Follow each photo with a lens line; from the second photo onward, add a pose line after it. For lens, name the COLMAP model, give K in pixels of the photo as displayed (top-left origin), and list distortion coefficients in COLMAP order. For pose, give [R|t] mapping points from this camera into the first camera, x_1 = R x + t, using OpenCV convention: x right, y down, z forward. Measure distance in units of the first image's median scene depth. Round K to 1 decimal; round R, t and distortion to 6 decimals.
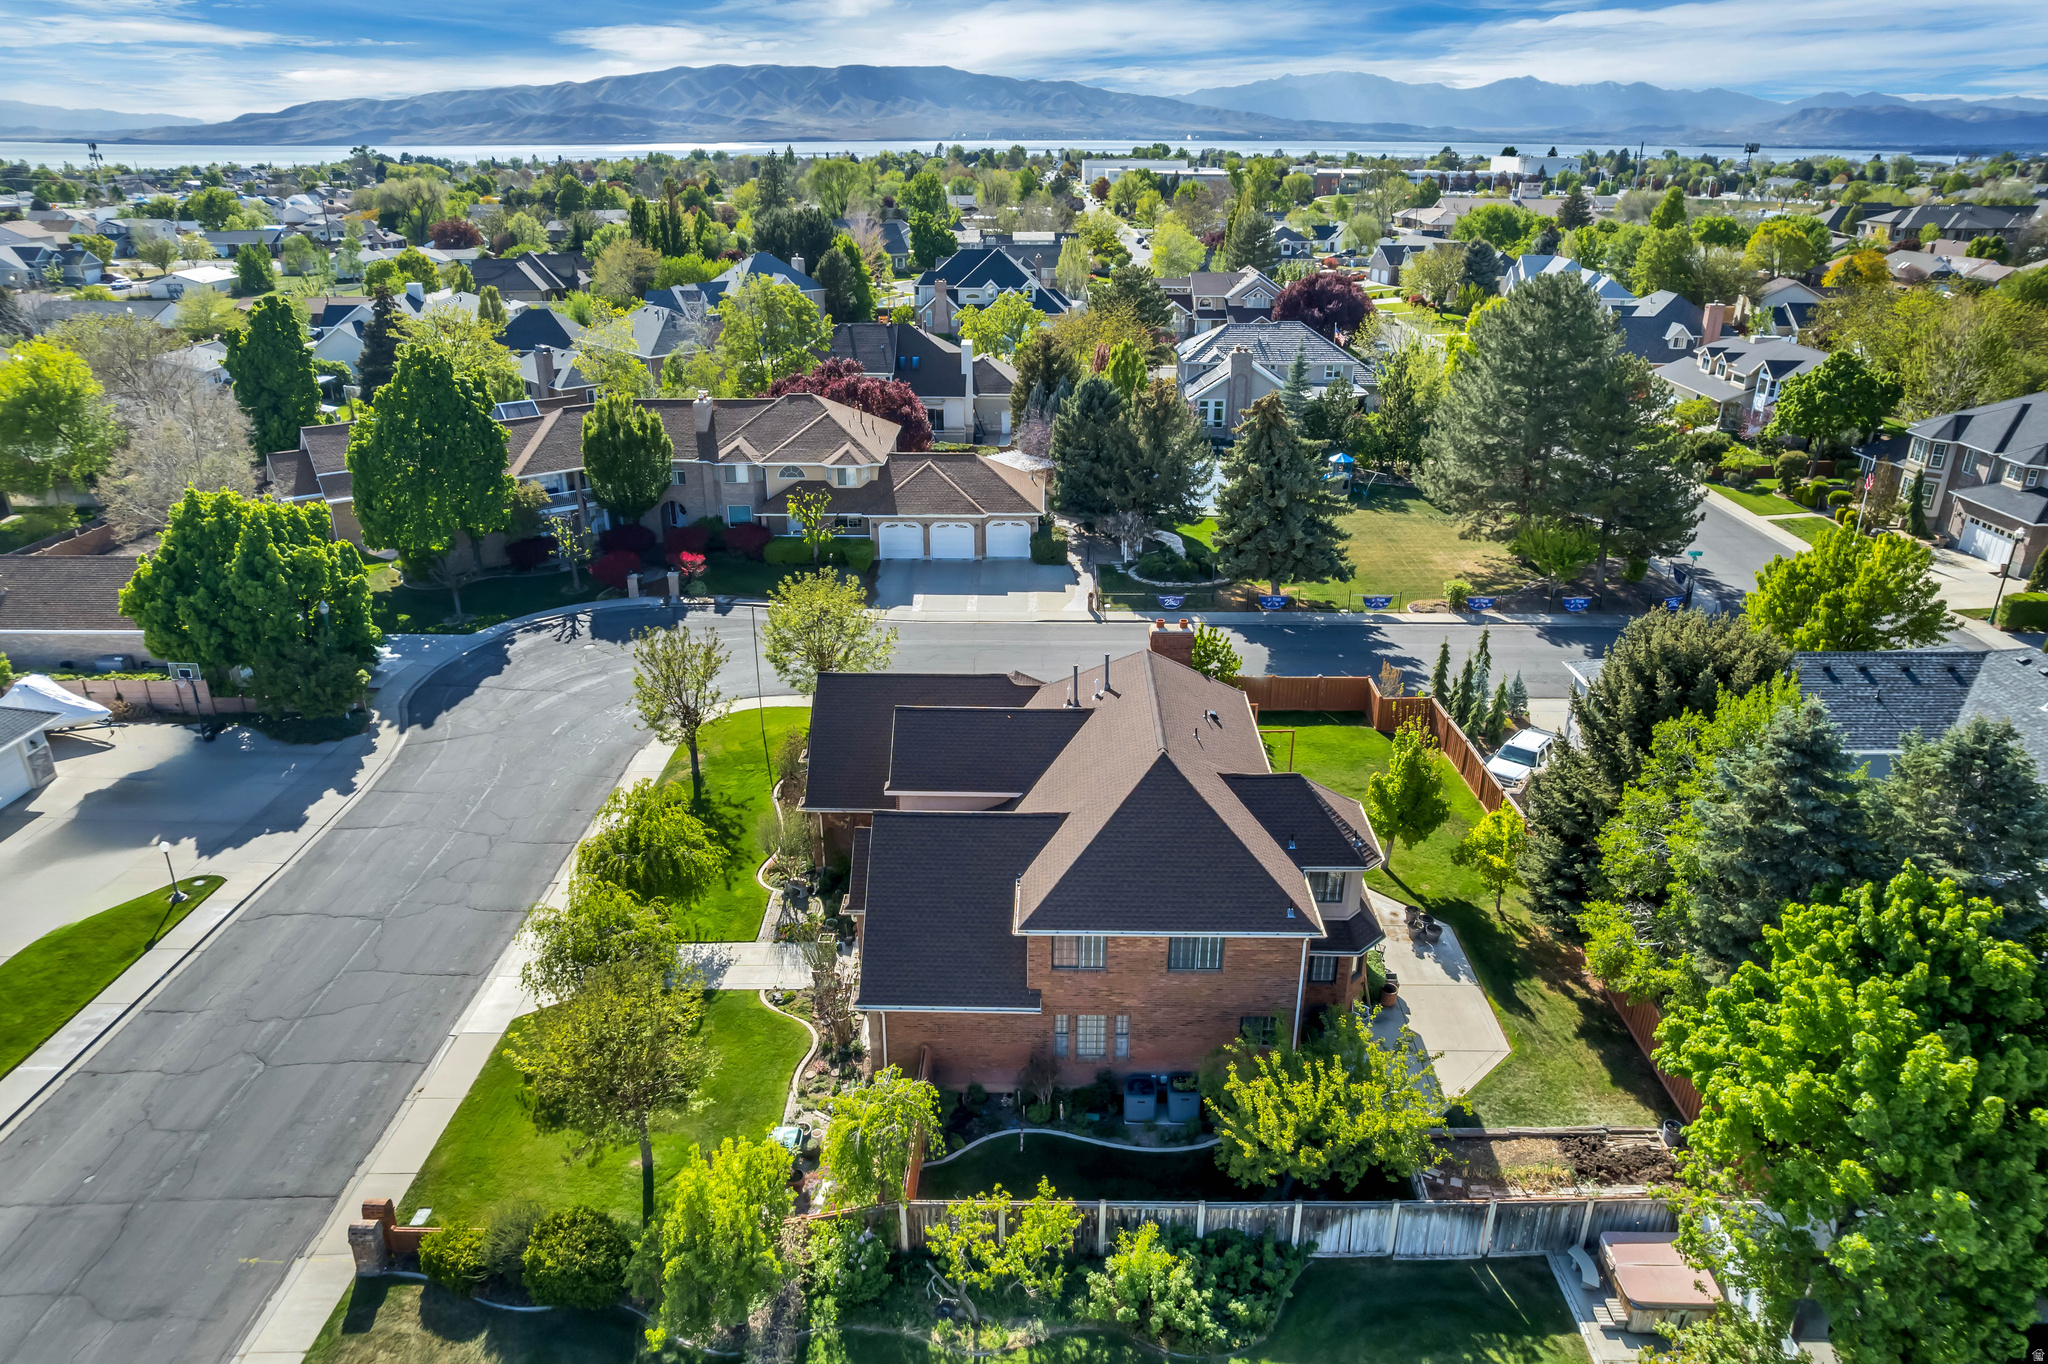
lens RADIAL K [[1322.6, 0, 1035.5], [0, 1322.6, 658.7], [0, 0, 1]] dist [-0.080205, 0.074799]
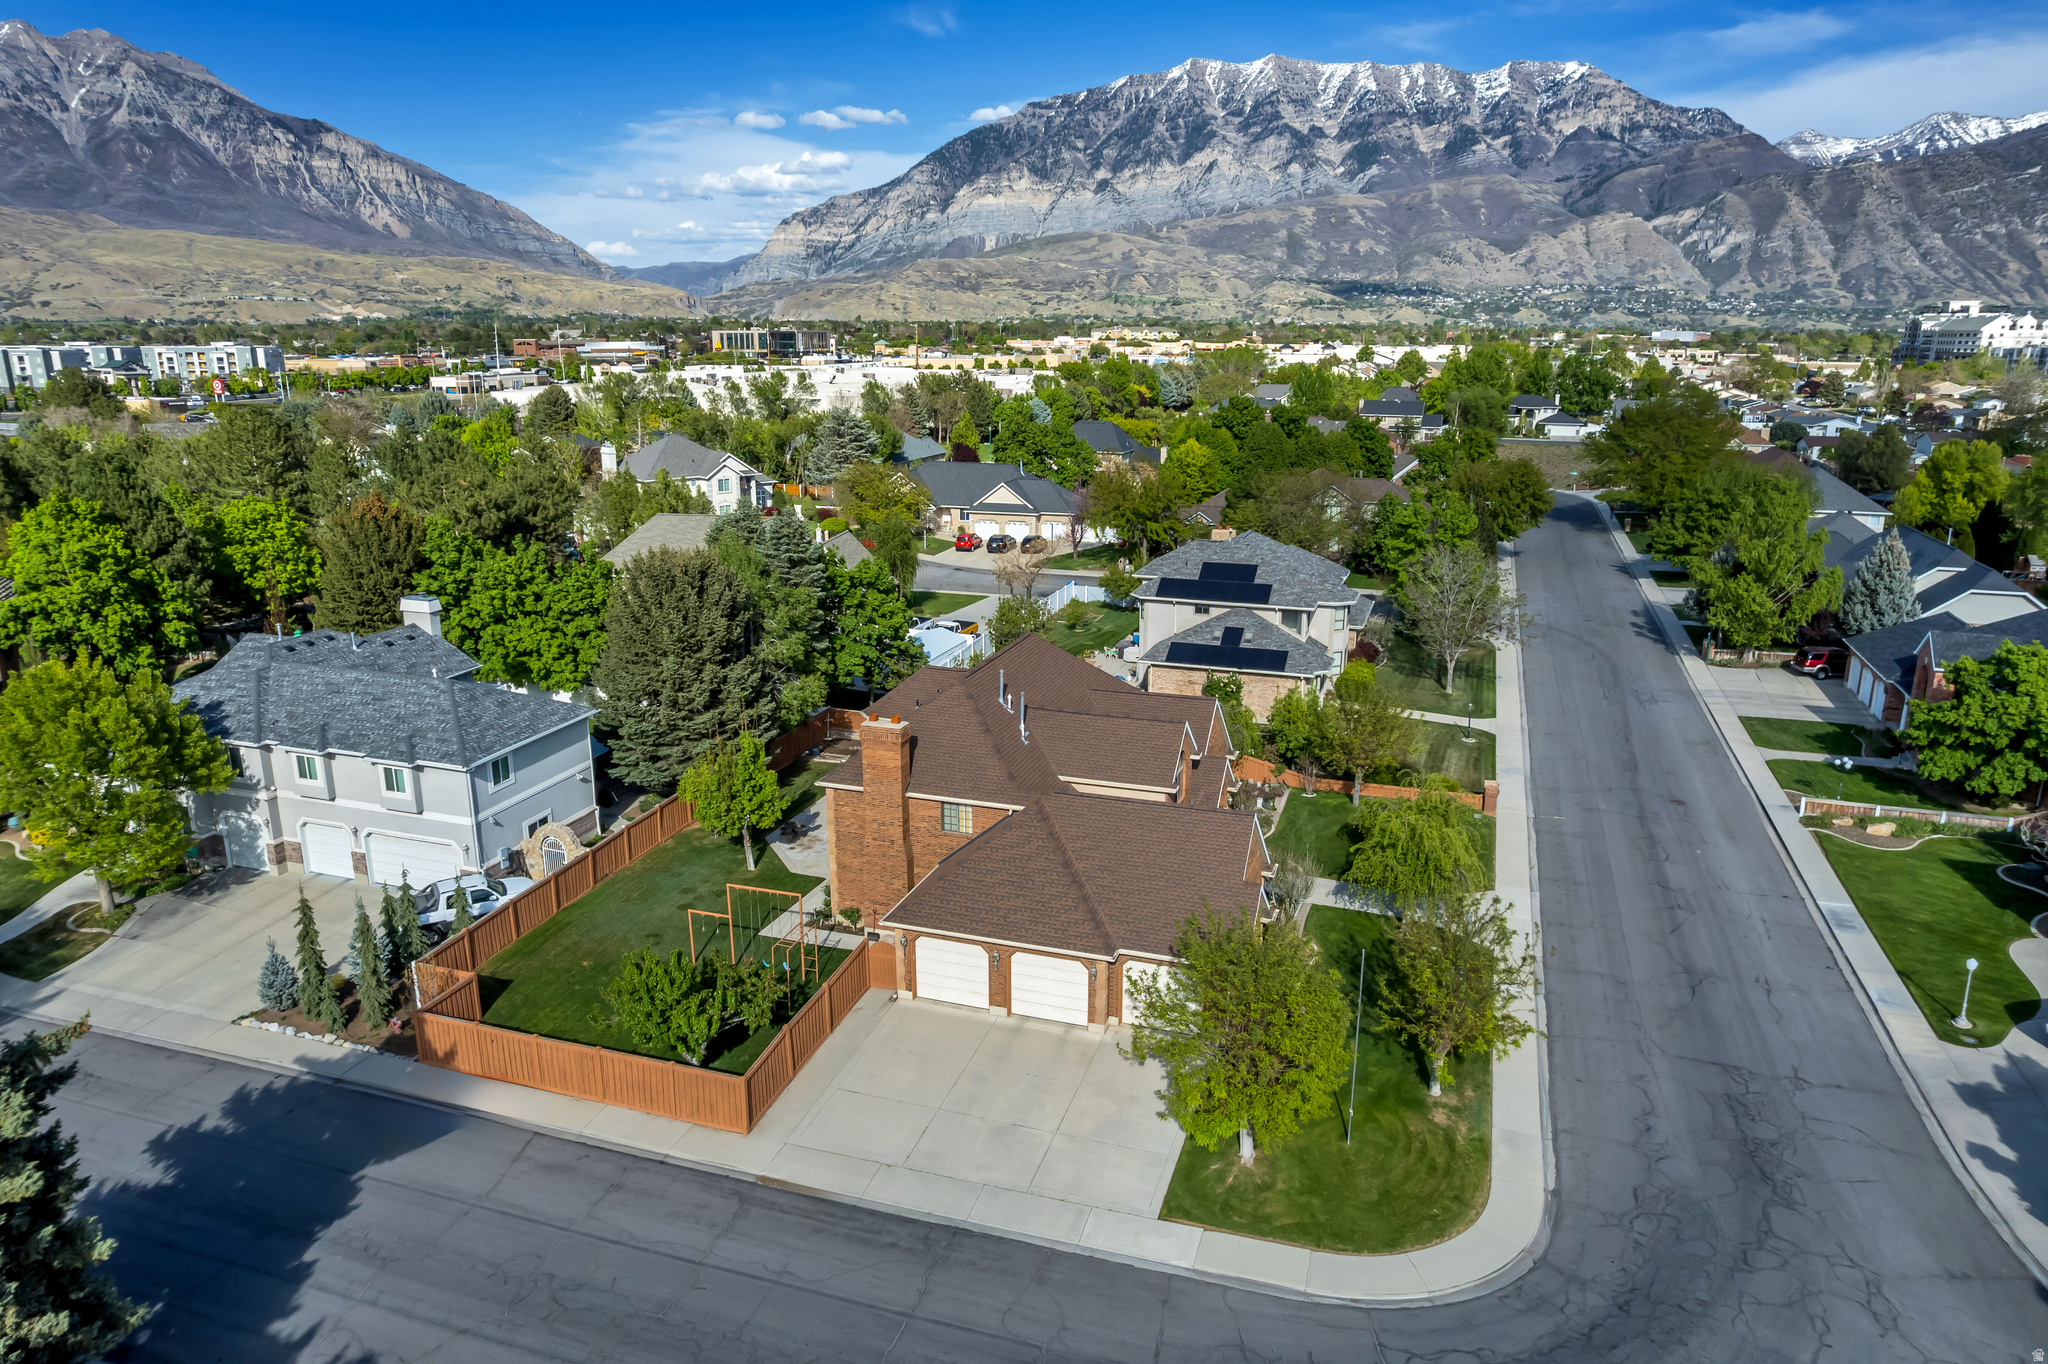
lens RADIAL K [[1322.6, 0, 1035.5], [0, 1322.6, 658.7], [0, 0, 1]] dist [-0.080205, 0.074799]
pose [[-0.955193, -0.076642, 0.285887, -0.173418], [0.106054, 0.813135, 0.572332, -0.384206], [-0.276330, 0.577007, -0.768573, 1.082314]]
